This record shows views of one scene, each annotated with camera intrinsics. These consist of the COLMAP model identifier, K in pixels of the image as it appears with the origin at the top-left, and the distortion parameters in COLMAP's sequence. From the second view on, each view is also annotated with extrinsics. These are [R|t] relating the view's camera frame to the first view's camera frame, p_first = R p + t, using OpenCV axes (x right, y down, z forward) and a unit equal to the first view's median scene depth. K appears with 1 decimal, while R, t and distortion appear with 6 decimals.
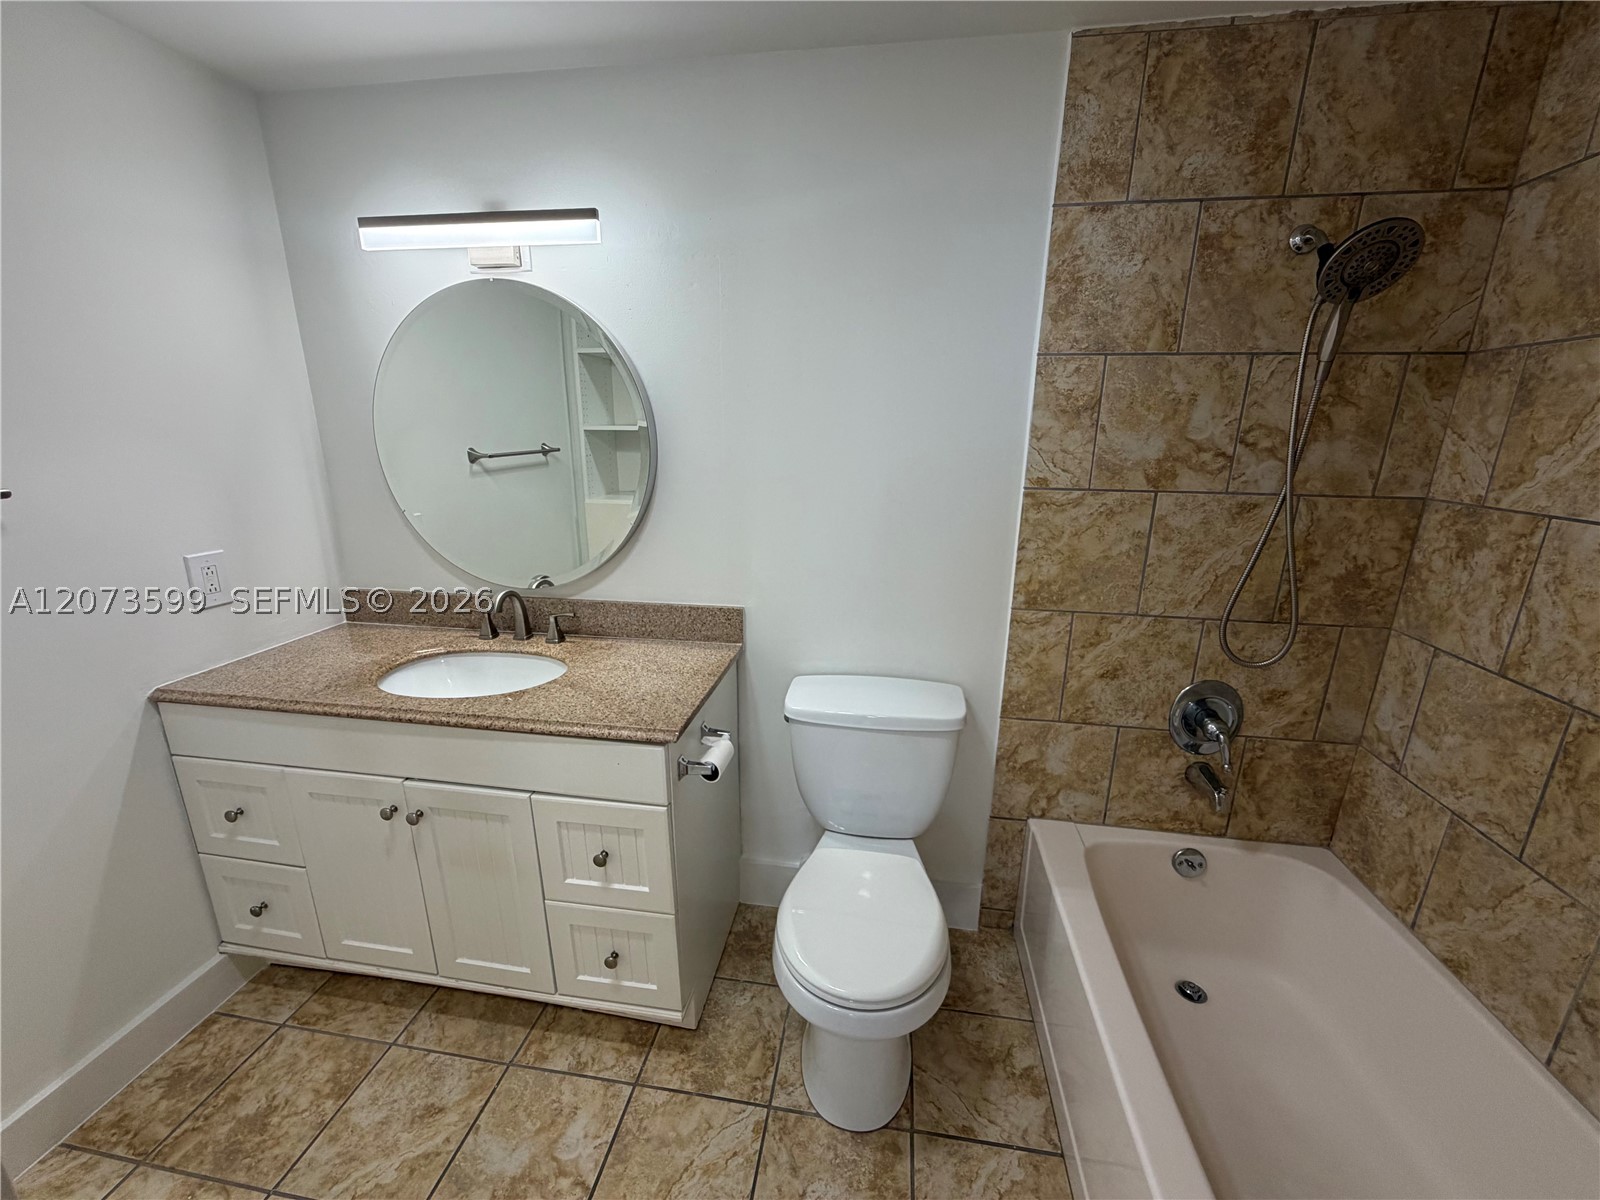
lens RADIAL K [[640.0, 0, 794.7], [0, 640.0, 594.1], [0, 0, 1]] dist [-0.000400, 0.000561]
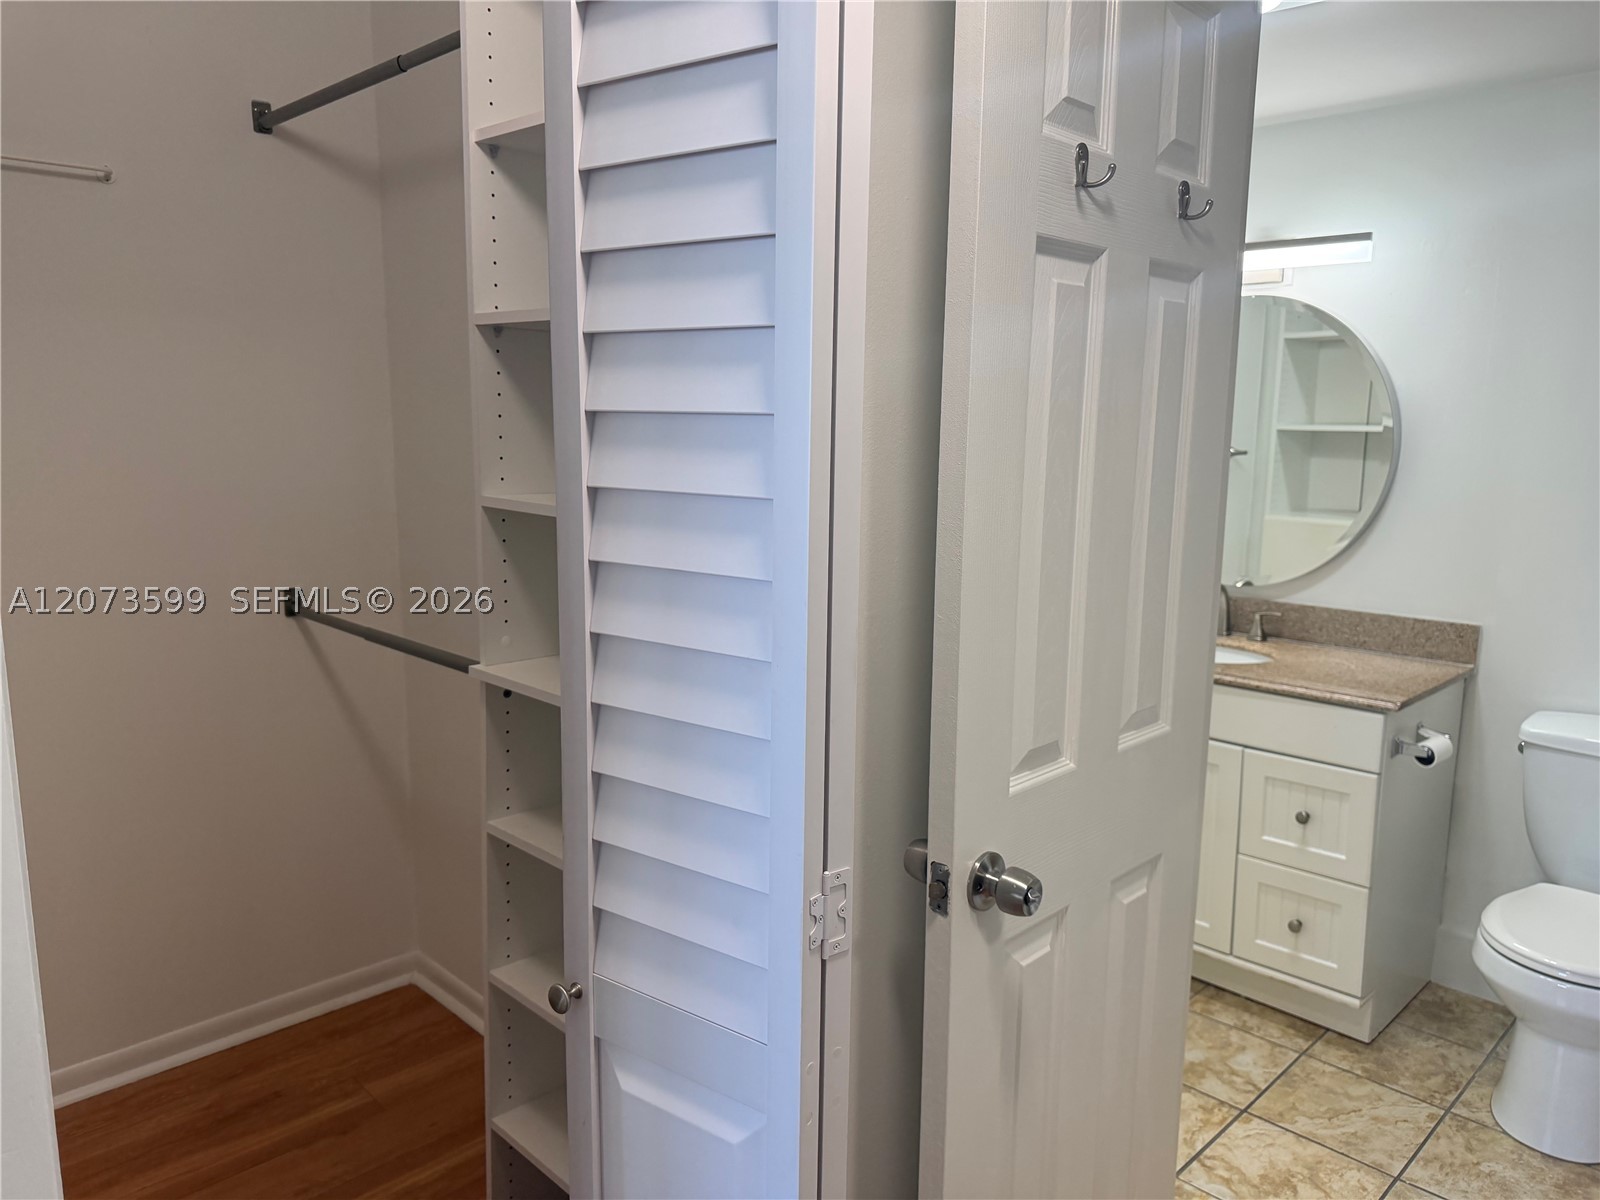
lens RADIAL K [[1146.6, 0, 798.9], [0, 1146.6, 597.4], [0, 0, 1]] dist [-0.002916, -0.000986]
pose [[0.807861, 0.099085, -0.580984, 0.085832], [-0.157941, 0.986108, -0.051440, 0.239033], [0.567816, 0.133318, 0.812288, -0.956154]]
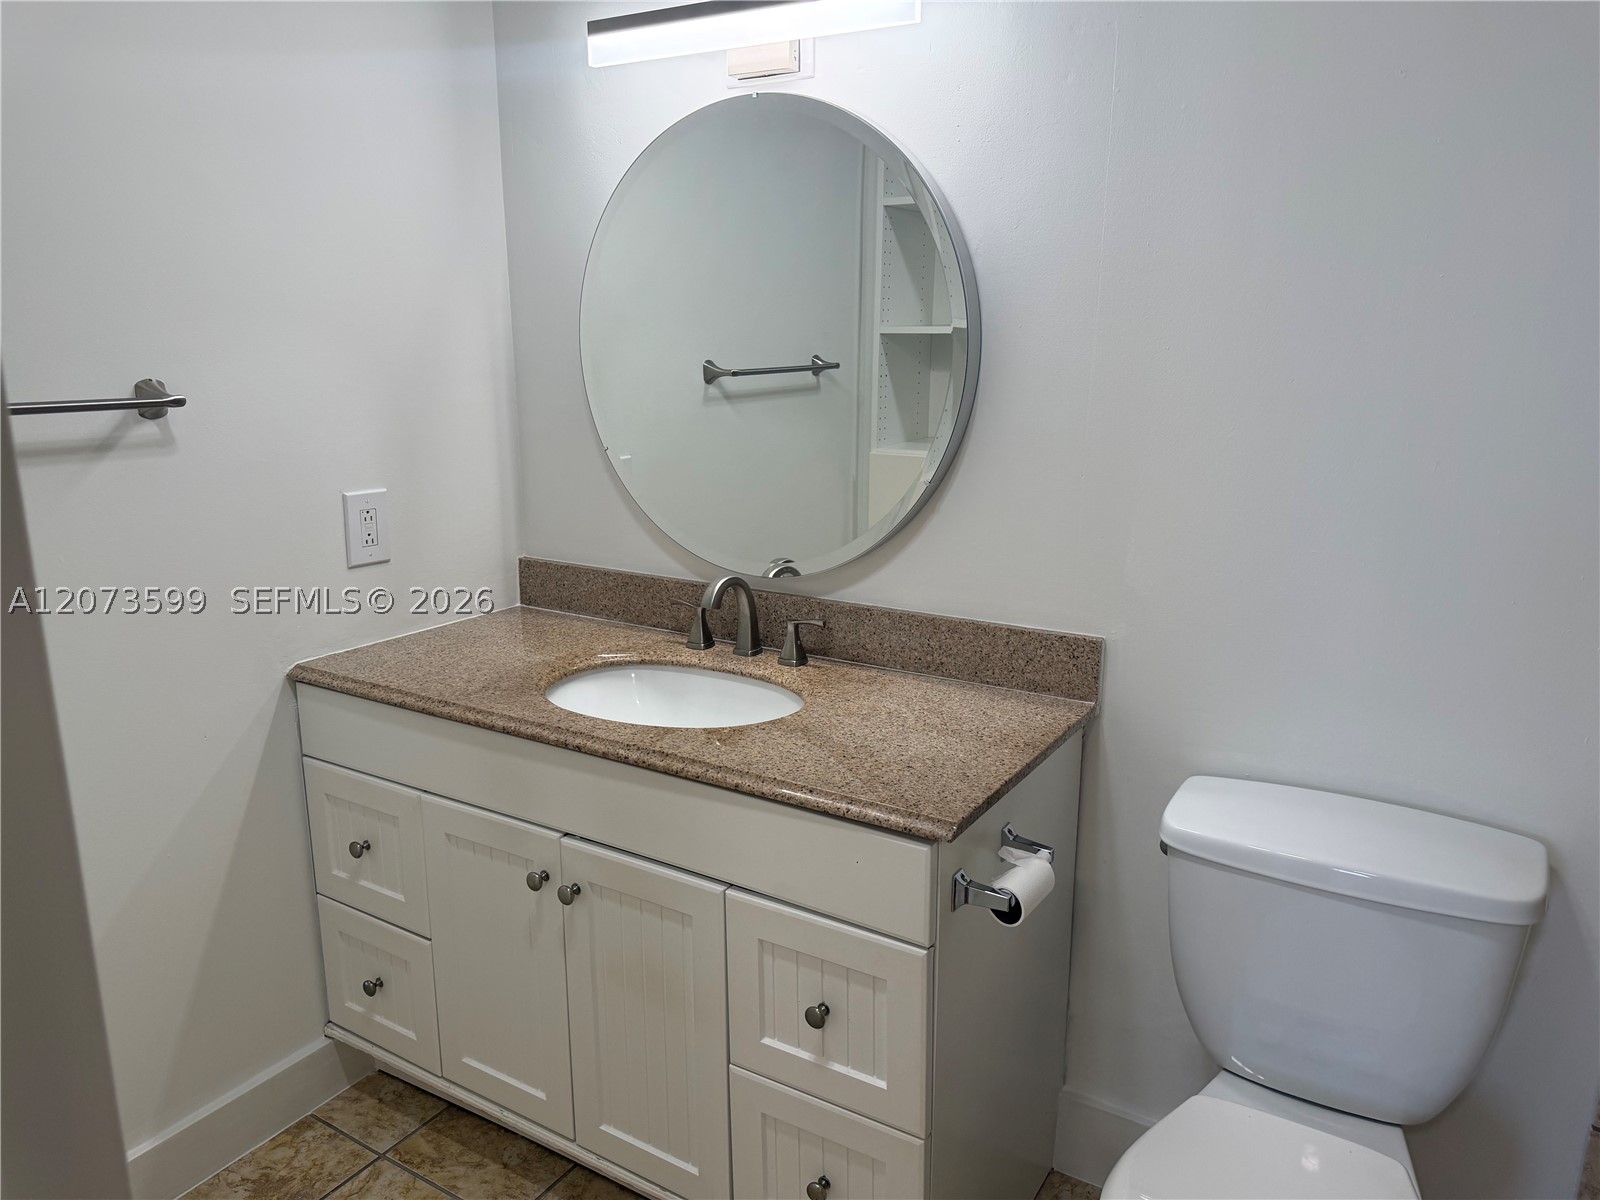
lens RADIAL K [[1126.5, 0, 798.0], [0, 1126.5, 602.0], [0, 0, 1]] dist [0.090120, -0.119706]
pose [[0.923931, 0.089316, -0.371986, 0.044646], [-0.098558, 0.995114, -0.005865, 0.022888], [0.369645, 0.042081, 0.928220, -0.035565]]
